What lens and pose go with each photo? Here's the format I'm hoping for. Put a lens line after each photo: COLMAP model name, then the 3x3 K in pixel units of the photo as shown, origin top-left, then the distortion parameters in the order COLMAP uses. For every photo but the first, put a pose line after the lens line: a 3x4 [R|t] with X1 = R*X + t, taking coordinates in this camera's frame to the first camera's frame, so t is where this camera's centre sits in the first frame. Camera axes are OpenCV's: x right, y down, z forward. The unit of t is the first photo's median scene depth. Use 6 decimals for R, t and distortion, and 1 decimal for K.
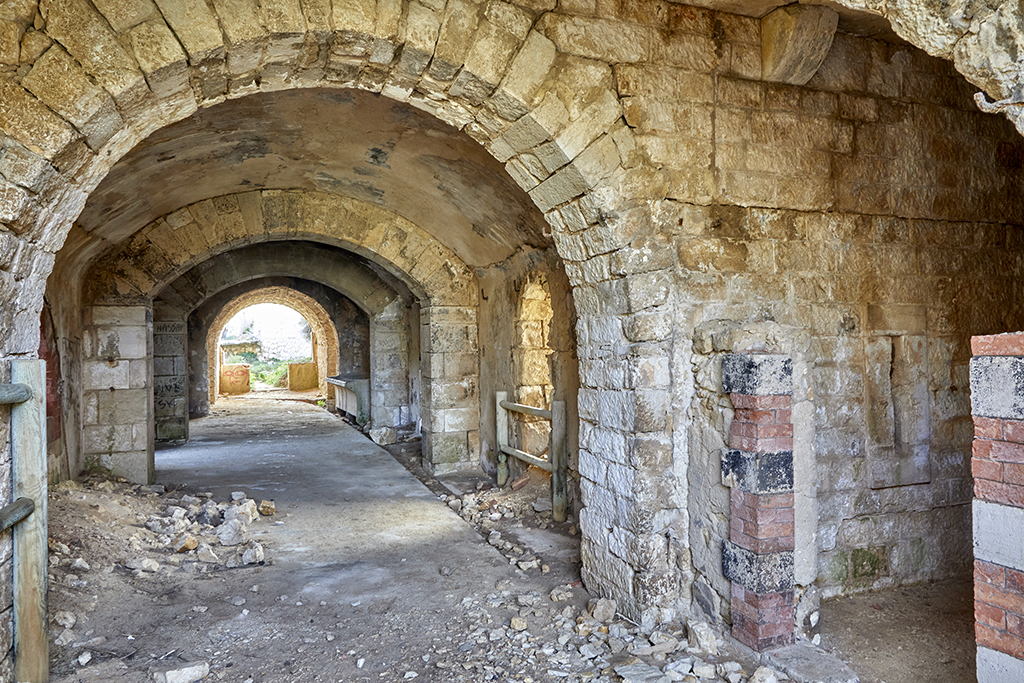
lens RADIAL K [[692.7, 0, 517.1], [0, 692.7, 343.3], [0, 0, 1]] dist [0.005746, -0.001494]
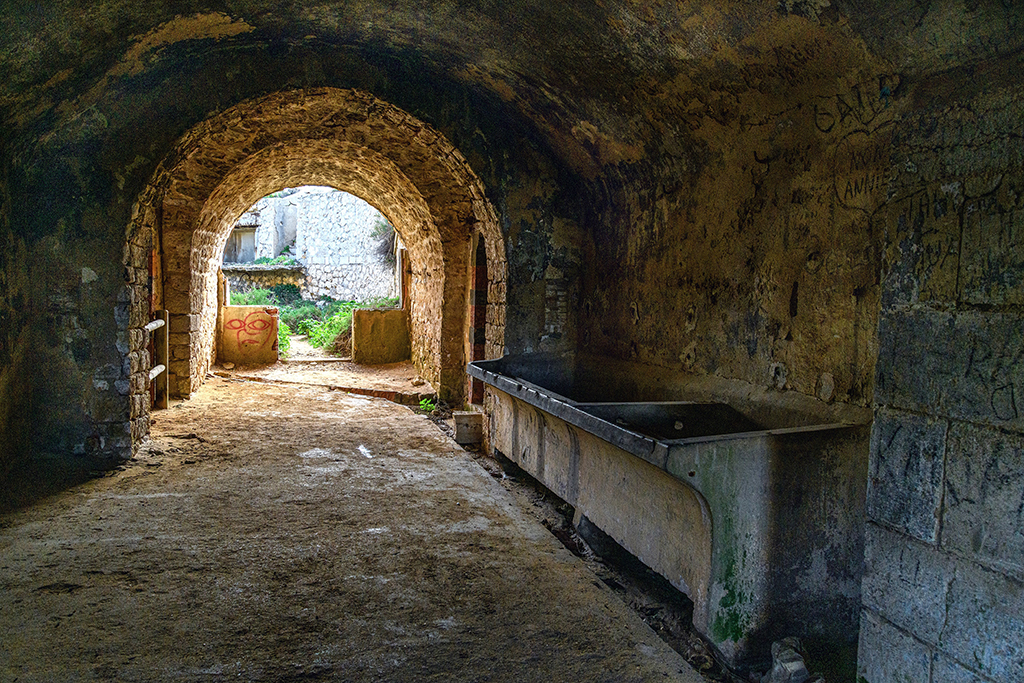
lens RADIAL K [[665.8, 0, 507.5], [0, 665.8, 342.2], [0, 0, 1]] dist [0.016776, 0.004108]
pose [[0.996123, 0.053653, -0.069711, -0.184808], [-0.047980, 0.995586, 0.080661, 0.008288], [0.073732, -0.077004, 0.994301, 0.527873]]
